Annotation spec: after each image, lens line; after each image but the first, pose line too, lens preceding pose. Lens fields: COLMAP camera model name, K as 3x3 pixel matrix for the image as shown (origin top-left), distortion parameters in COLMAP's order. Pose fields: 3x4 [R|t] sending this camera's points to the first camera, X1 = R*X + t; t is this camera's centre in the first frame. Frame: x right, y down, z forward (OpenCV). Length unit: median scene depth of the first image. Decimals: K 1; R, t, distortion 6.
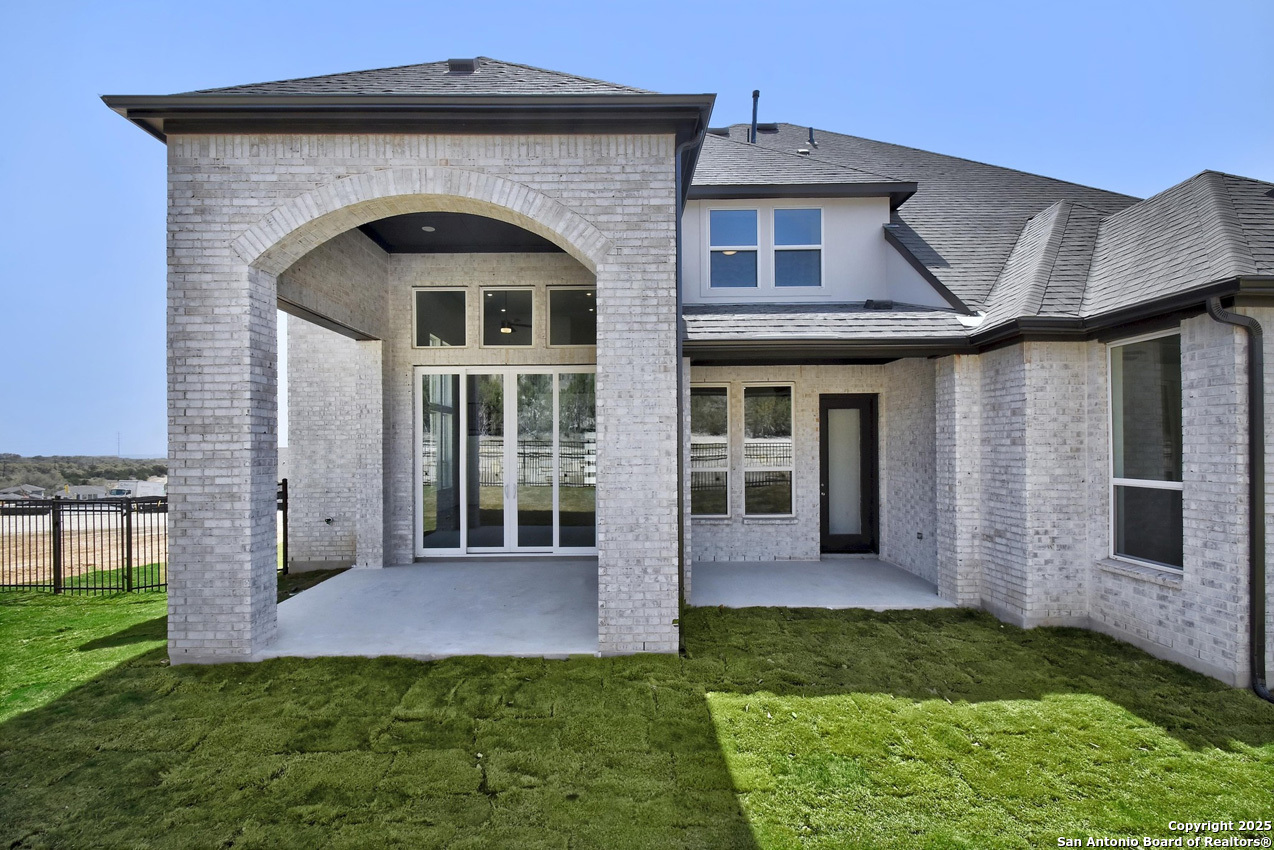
lens RADIAL K [[589.5, 0, 637.0], [0, 589.5, 425.0], [0, 0, 1]] dist [0.001848, -0.000311]
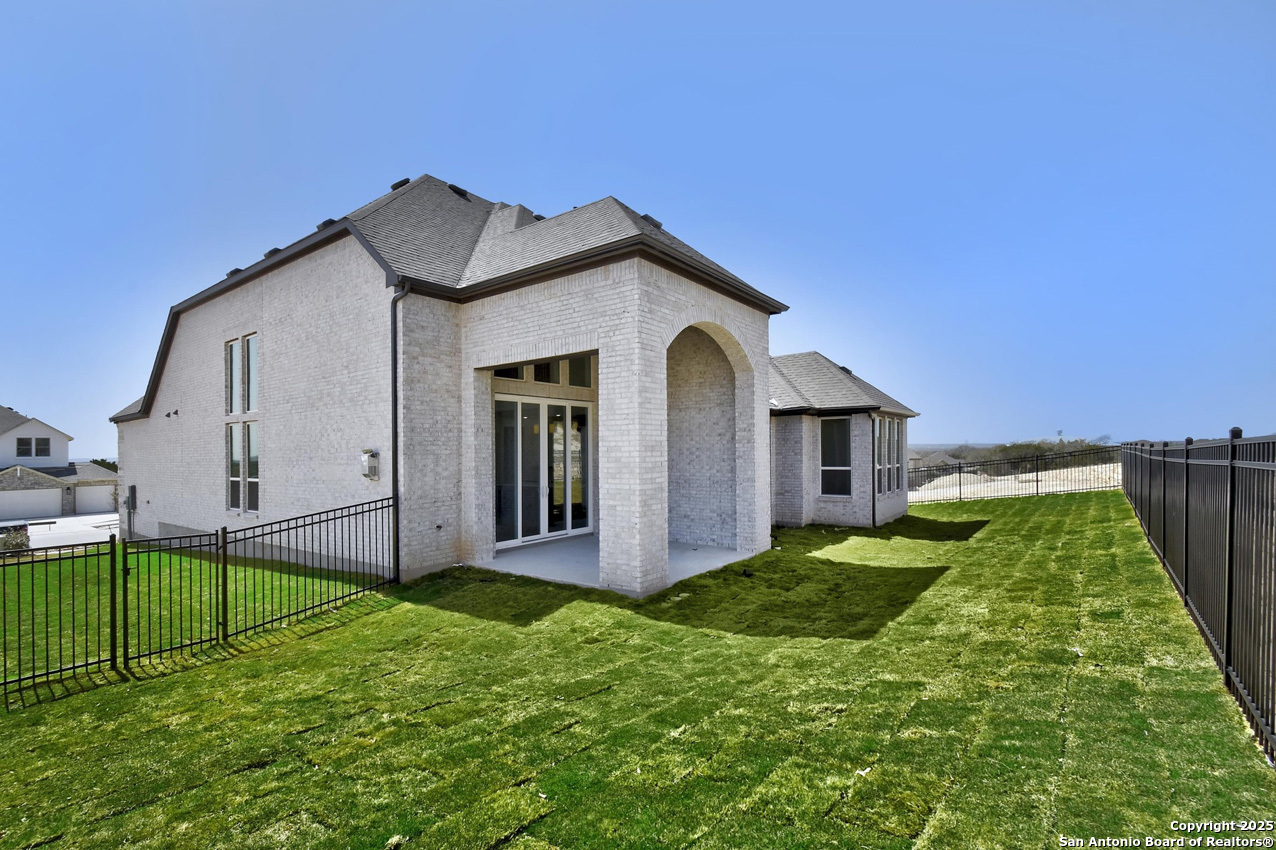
lens RADIAL K [[568.2, 0, 635.4], [0, 568.2, 440.0], [0, 0, 1]] dist [0.021905, 0.000057]
pose [[0.600422, 0.014575, 0.799550, -1.165793], [-0.021010, 0.999776, -0.002448, -0.006940], [-0.799407, -0.015329, 0.600594, 0.064500]]
